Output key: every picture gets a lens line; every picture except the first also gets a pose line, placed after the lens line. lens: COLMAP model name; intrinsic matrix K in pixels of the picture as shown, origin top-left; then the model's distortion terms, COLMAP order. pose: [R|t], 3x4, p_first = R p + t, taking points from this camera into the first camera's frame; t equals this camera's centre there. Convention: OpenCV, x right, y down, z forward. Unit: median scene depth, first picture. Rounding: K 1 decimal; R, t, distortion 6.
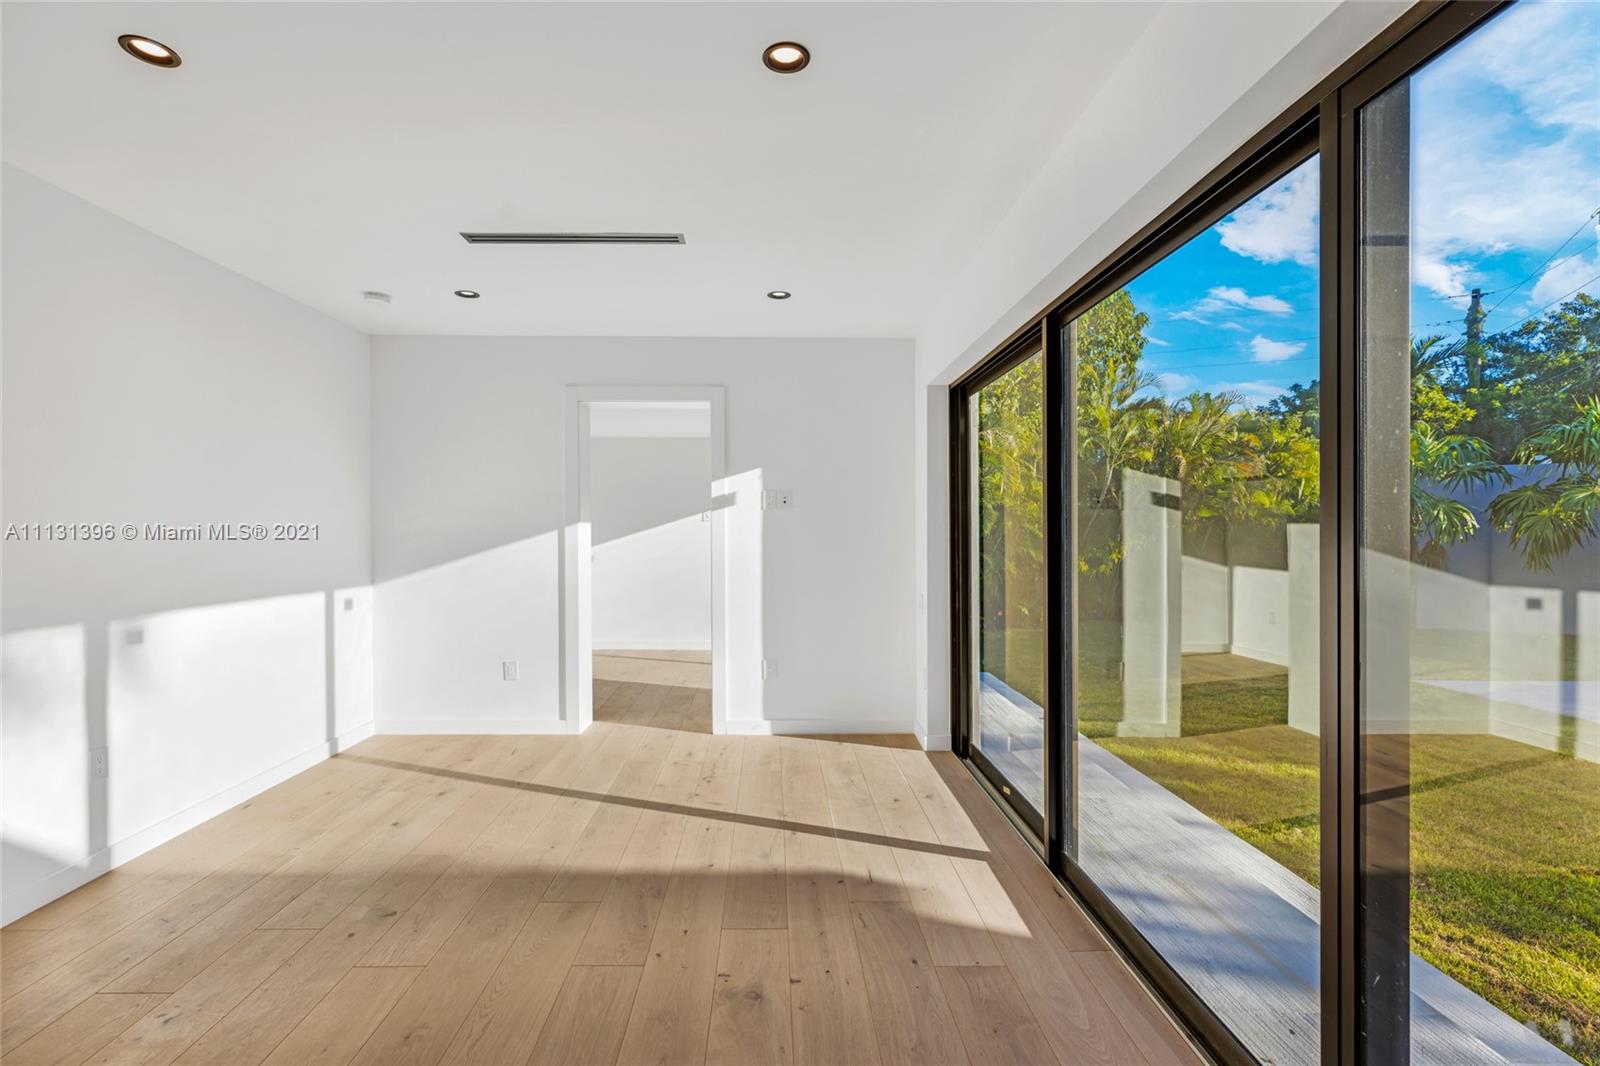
lens RADIAL K [[722.5, 0, 787.0], [0, 722.5, 525.8], [0, 0, 1]] dist [0.005628, 0.000870]
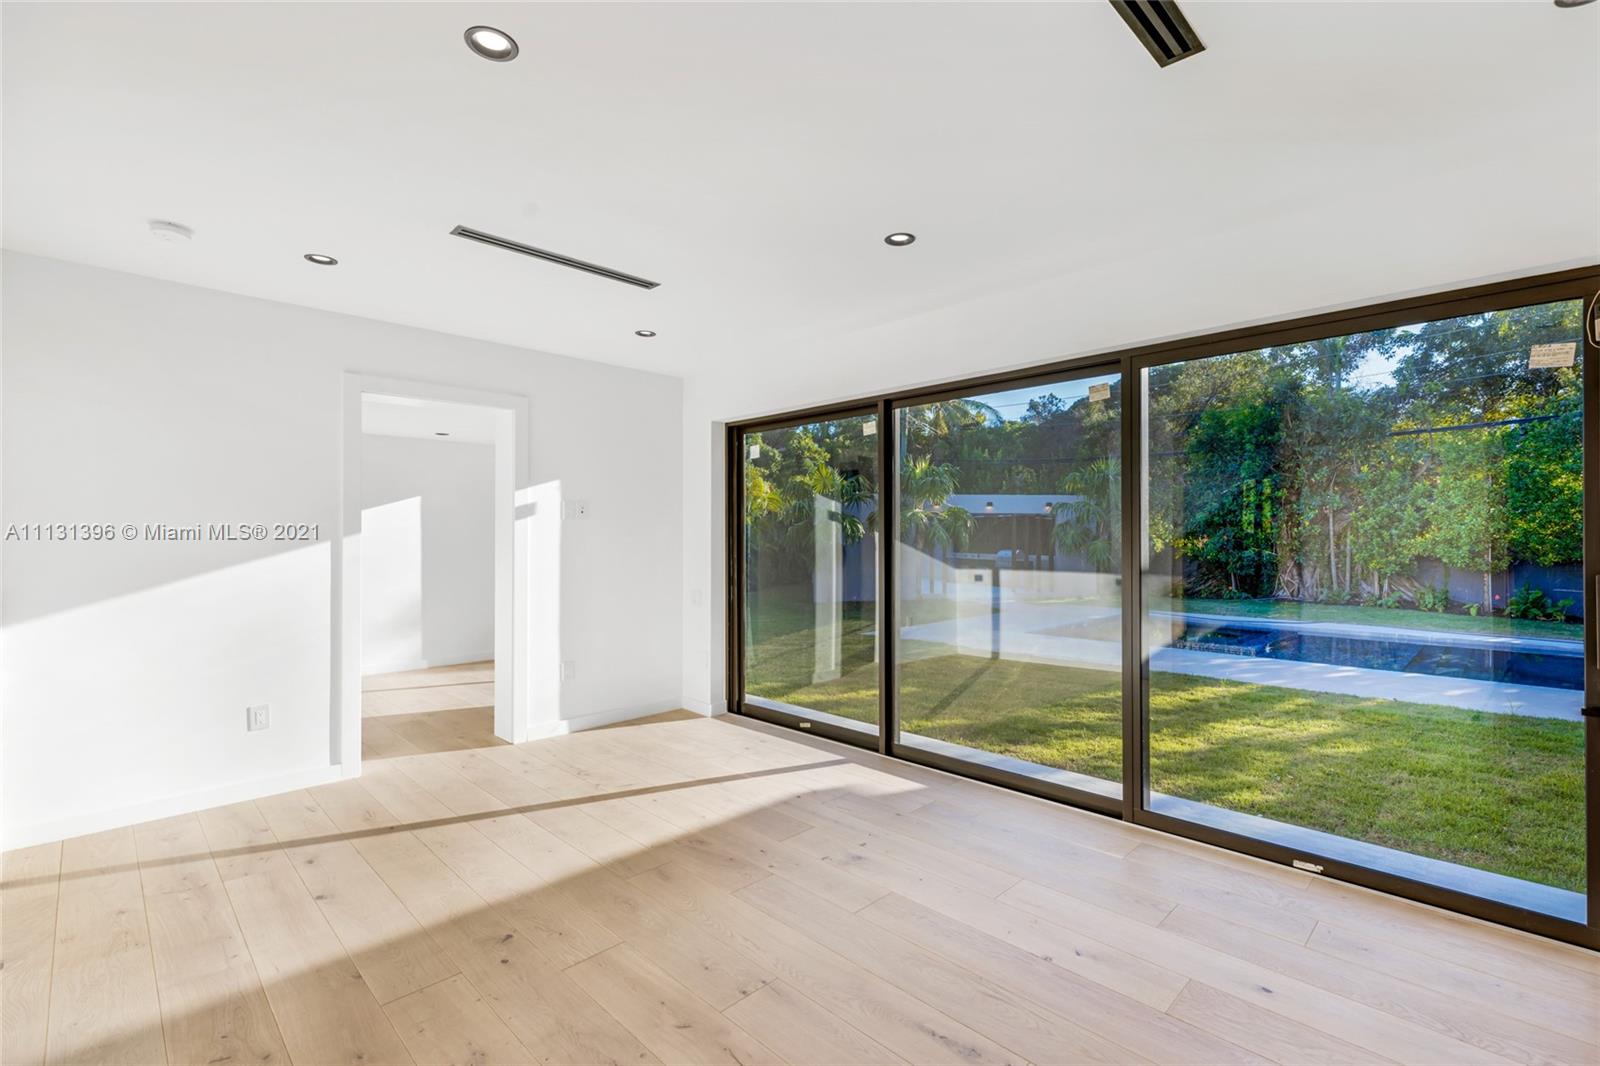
lens RADIAL K [[722.5, 0, 790.9], [0, 722.5, 530.7], [0, 0, 1]] dist [0.005628, 0.000870]
pose [[0.714608, 0.001689, 0.699523, -0.534214], [-0.001372, 0.999999, -0.001014, -0.005578], [-0.699524, -0.000236, 0.714609, 0.021805]]
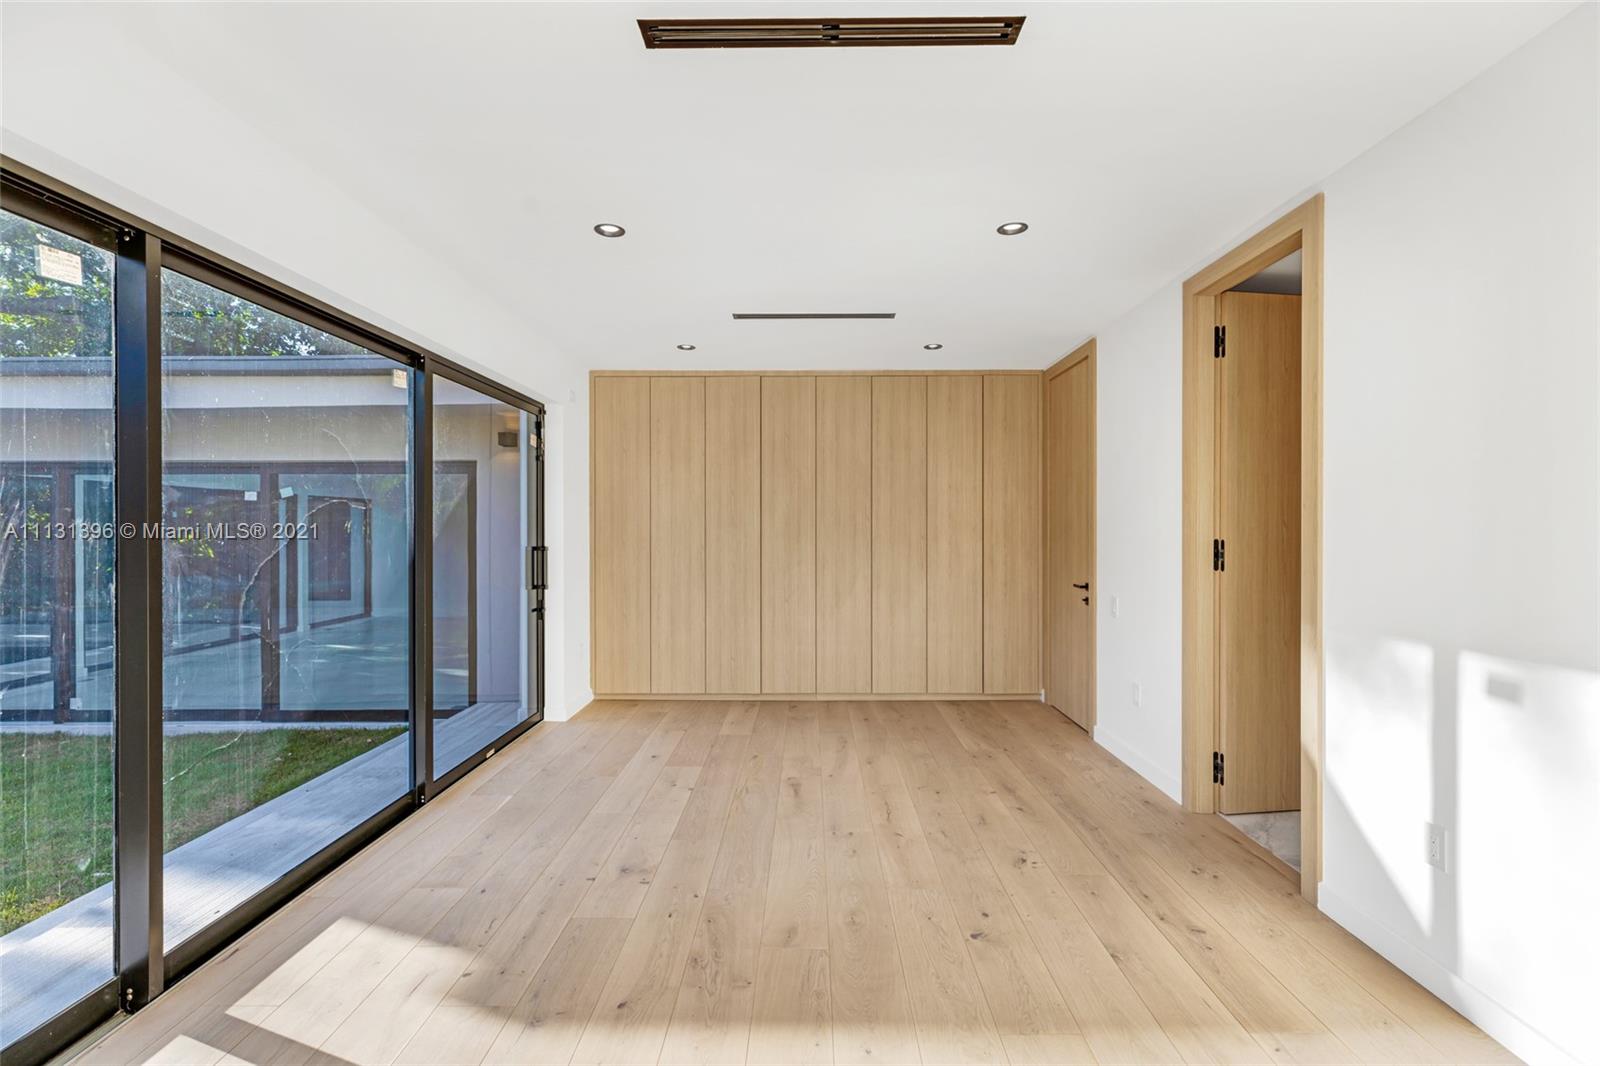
lens RADIAL K [[722.5, 0, 809.7], [0, 722.5, 539.5], [0, 0, 1]] dist [0.005628, 0.000870]
pose [[-0.999889, -0.004265, -0.014272, -0.172396], [-0.004345, 0.999975, 0.005599, 0.001189], [0.014247, 0.005661, -0.999882, 1.094936]]
